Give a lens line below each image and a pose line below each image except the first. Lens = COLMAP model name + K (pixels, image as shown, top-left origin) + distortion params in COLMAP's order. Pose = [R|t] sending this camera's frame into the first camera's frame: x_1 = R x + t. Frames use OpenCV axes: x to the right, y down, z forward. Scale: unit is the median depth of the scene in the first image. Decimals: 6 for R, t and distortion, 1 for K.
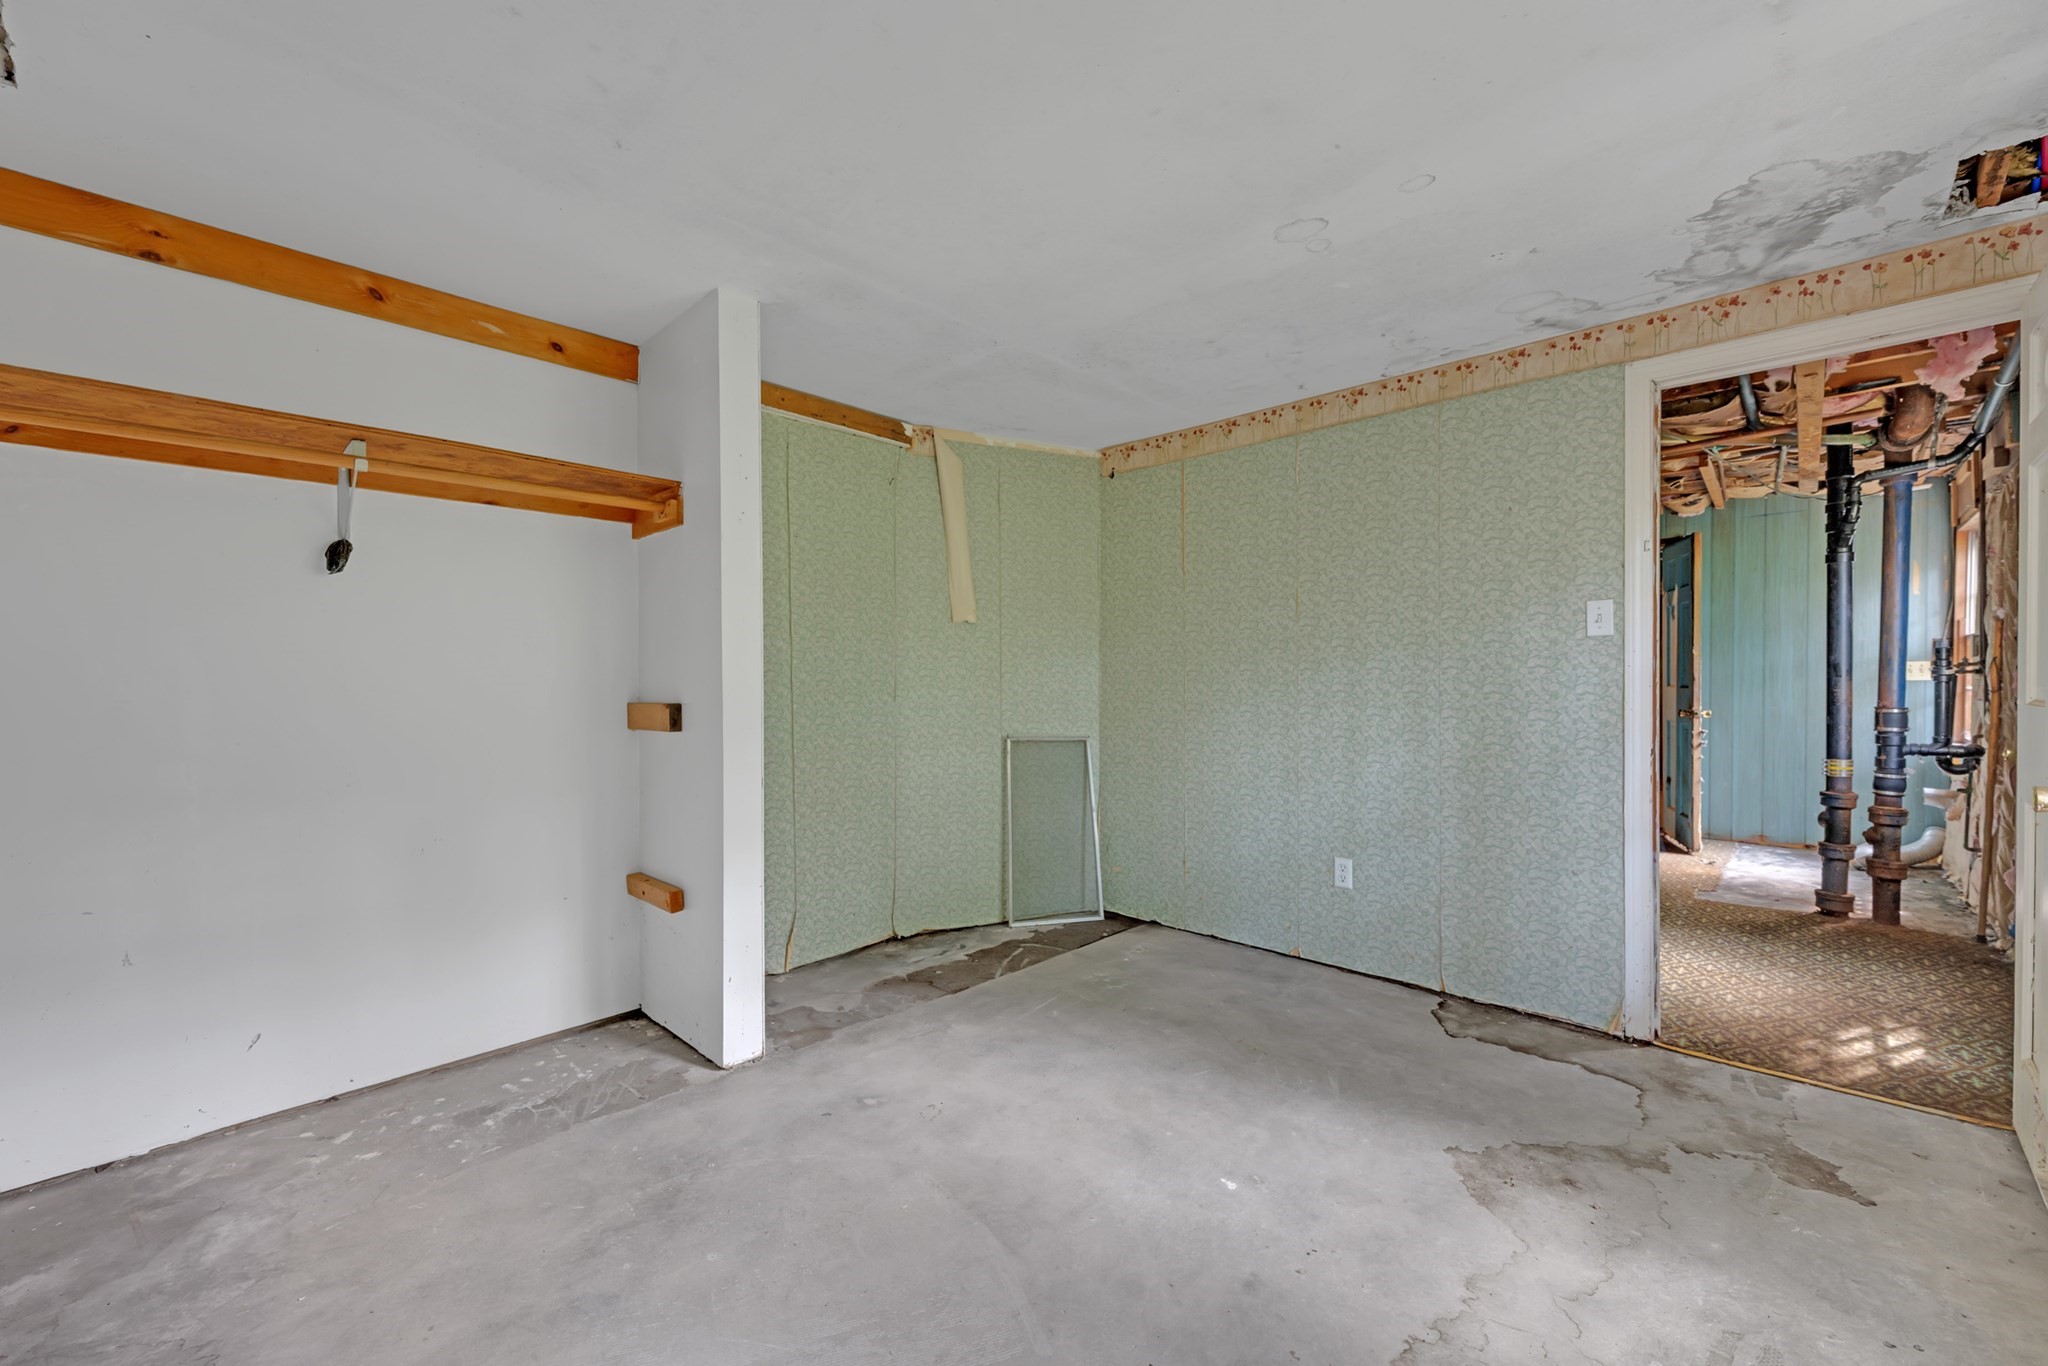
lens RADIAL K [[838.2, 0, 1022.7], [0, 838.2, 688.9], [0, 0, 1]] dist [-0.000537, -0.000057]
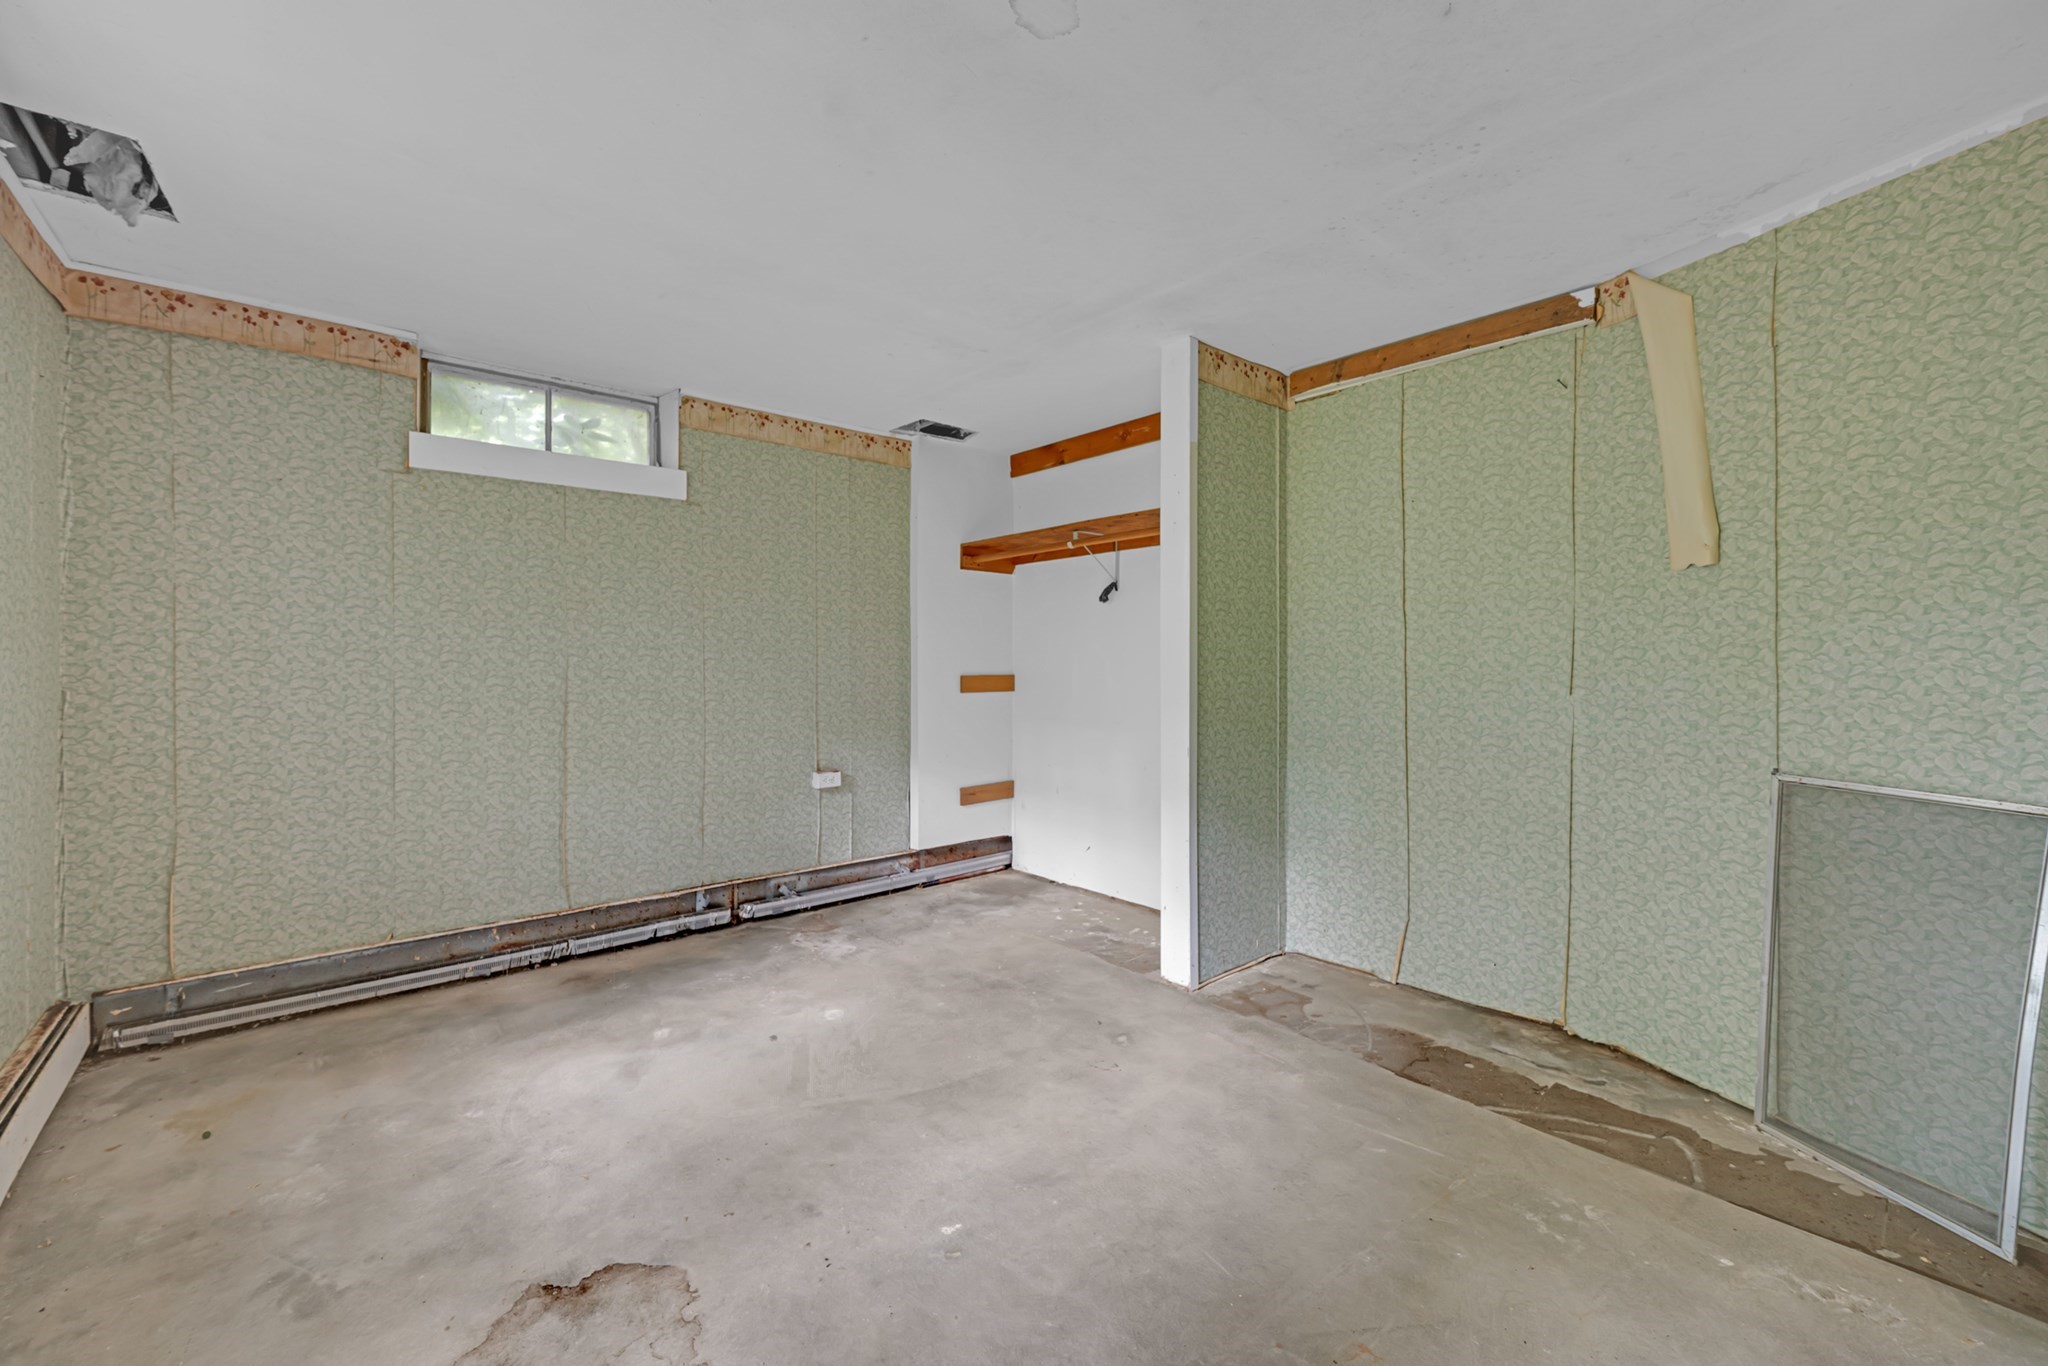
lens RADIAL K [[838.2, 0, 1020.5], [0, 838.2, 669.5], [0, 0, 1]] dist [-0.000537, -0.000057]
pose [[-0.109959, 0.012985, -0.993851, 0.689864], [-0.011521, 0.999831, 0.014338, -0.012441], [0.993869, 0.013027, -0.109791, 0.717612]]
